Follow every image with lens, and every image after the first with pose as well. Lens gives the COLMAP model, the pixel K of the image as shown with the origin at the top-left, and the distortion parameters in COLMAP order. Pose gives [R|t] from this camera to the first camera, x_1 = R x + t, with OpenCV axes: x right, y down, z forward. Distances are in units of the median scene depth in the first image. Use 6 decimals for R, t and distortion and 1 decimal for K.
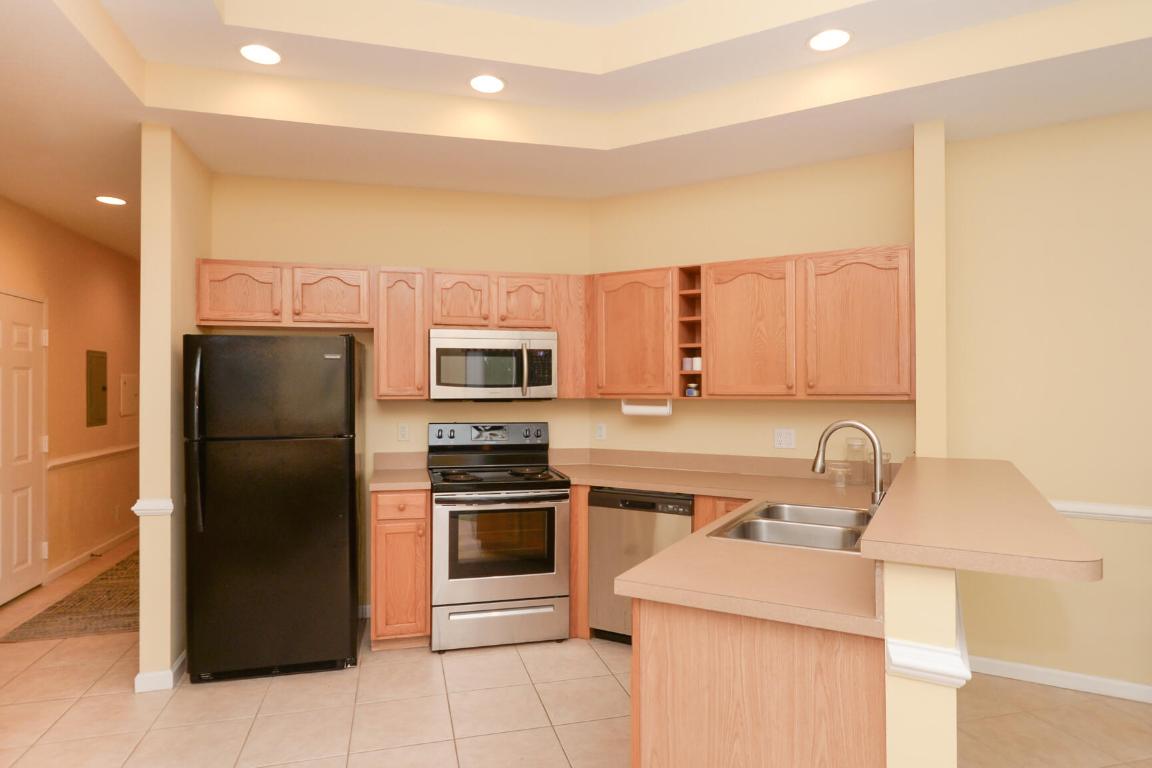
lens RADIAL K [[649.9, 0, 576.2], [0, 649.9, 378.9], [0, 0, 1]] dist [-0.008681, -0.001048]
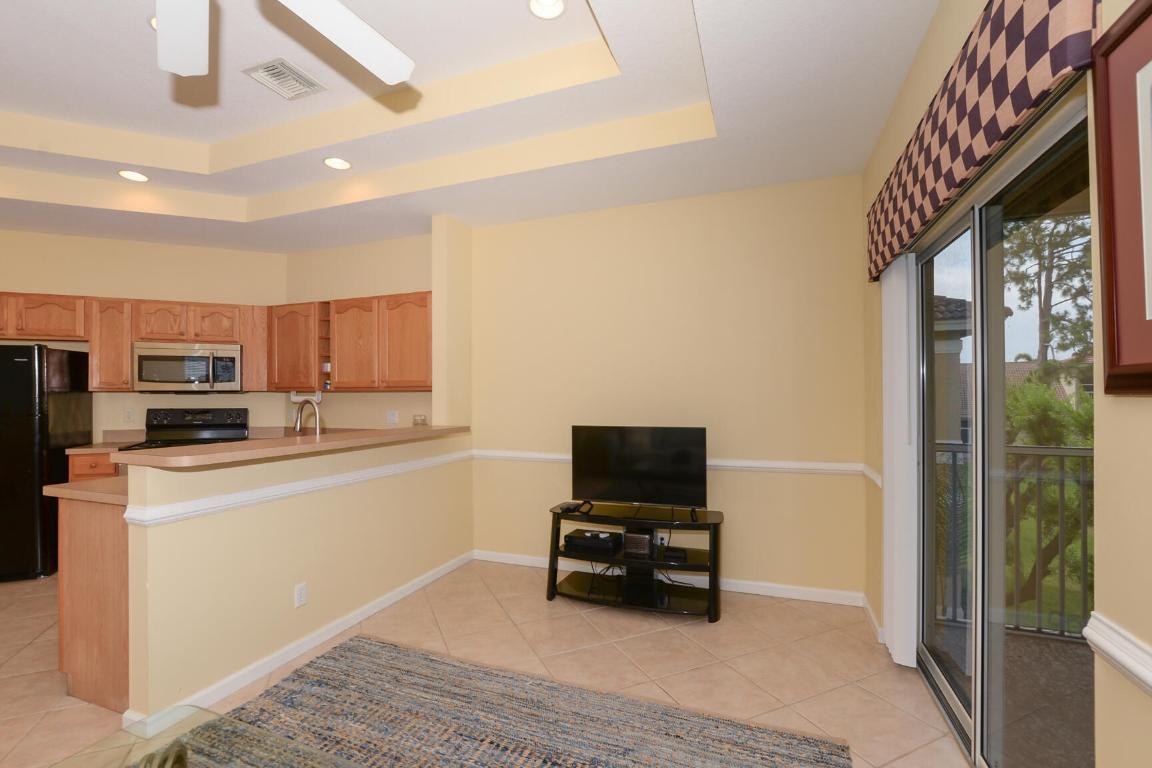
lens RADIAL K [[507.9, 0, 580.5], [0, 507.9, 389.1], [0, 0, 1]] dist [-0.023099, 0.003441]
pose [[0.988174, -0.000594, 0.153334, 0.594695], [-0.000105, 0.999990, 0.004547, 0.022382], [-0.153335, -0.004510, 0.988164, -0.237564]]
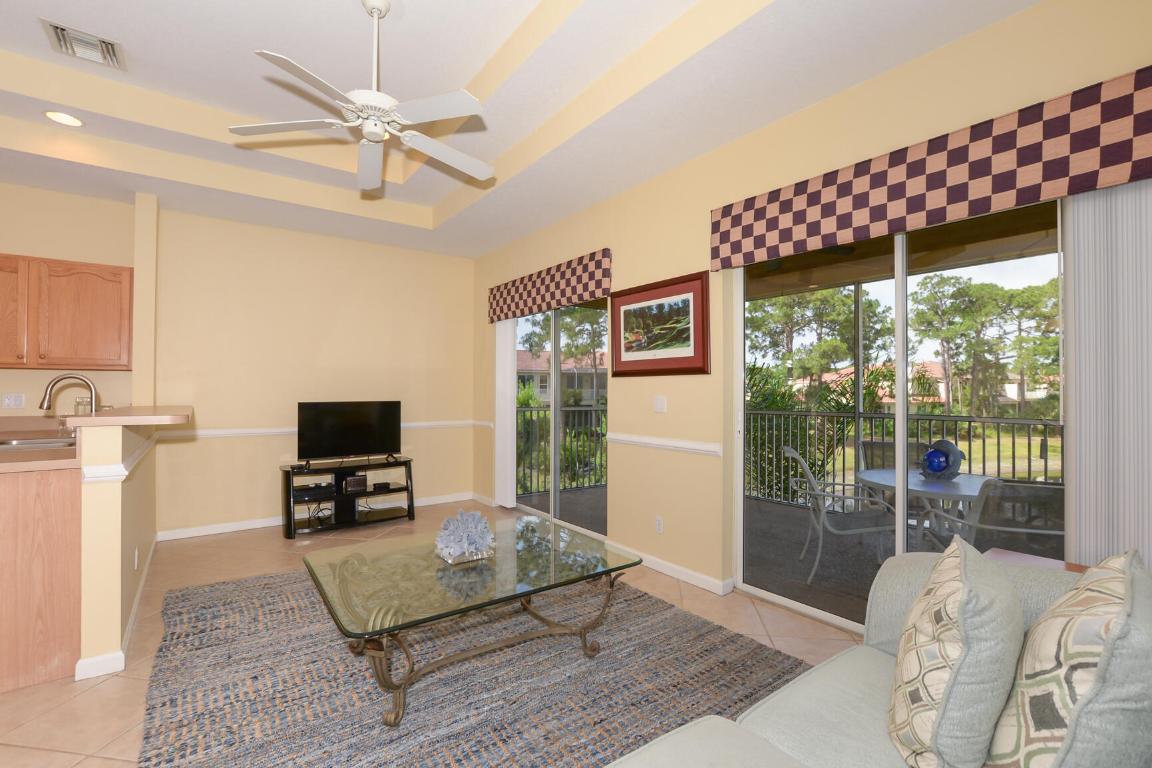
lens RADIAL K [[507.9, 0, 569.5], [0, 507.9, 387.8], [0, 0, 1]] dist [-0.023099, 0.003441]
pose [[0.409059, 0.010340, 0.912449, -0.117085], [-0.016654, 0.999854, -0.003865, 0.054259], [-0.912356, -0.013615, 0.409171, -0.377808]]
